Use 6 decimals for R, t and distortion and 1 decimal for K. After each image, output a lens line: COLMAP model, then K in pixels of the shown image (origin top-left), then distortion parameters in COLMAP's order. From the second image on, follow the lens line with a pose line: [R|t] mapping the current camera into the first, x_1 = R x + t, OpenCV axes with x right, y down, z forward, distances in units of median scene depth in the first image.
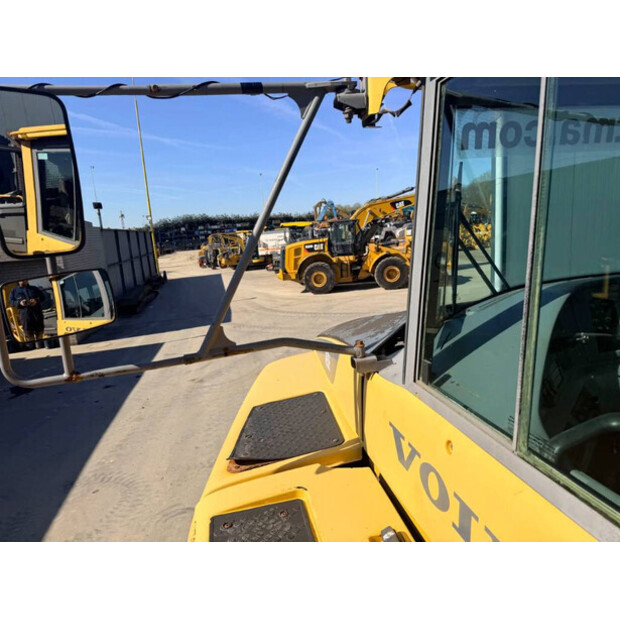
lens RADIAL K [[438.3, 0, 312.3], [0, 438.3, 313.1], [0, 0, 1]] dist [0.062685, -0.089564]
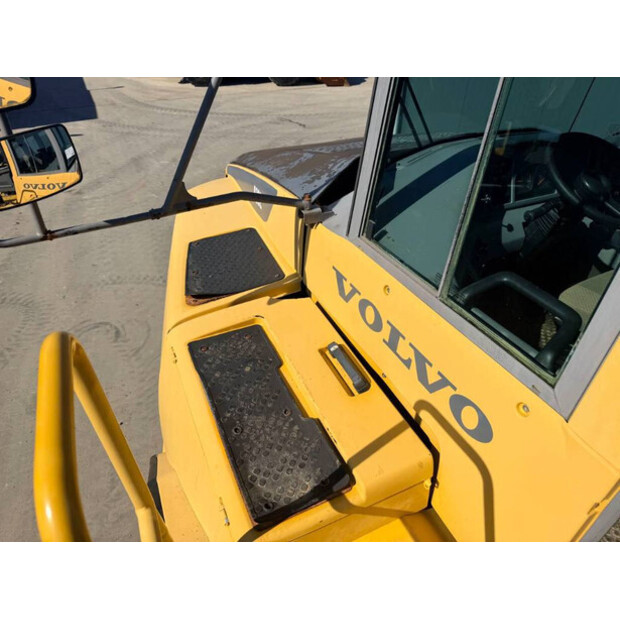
lens RADIAL K [[438.3, 0, 312.3], [0, 438.3, 313.1], [0, 0, 1]] dist [0.062685, -0.089564]
pose [[0.967619, -0.057960, 0.245672, -0.181589], [-0.050056, 0.909888, 0.411822, -0.129681], [-0.247403, -0.410784, 0.877524, -0.115675]]
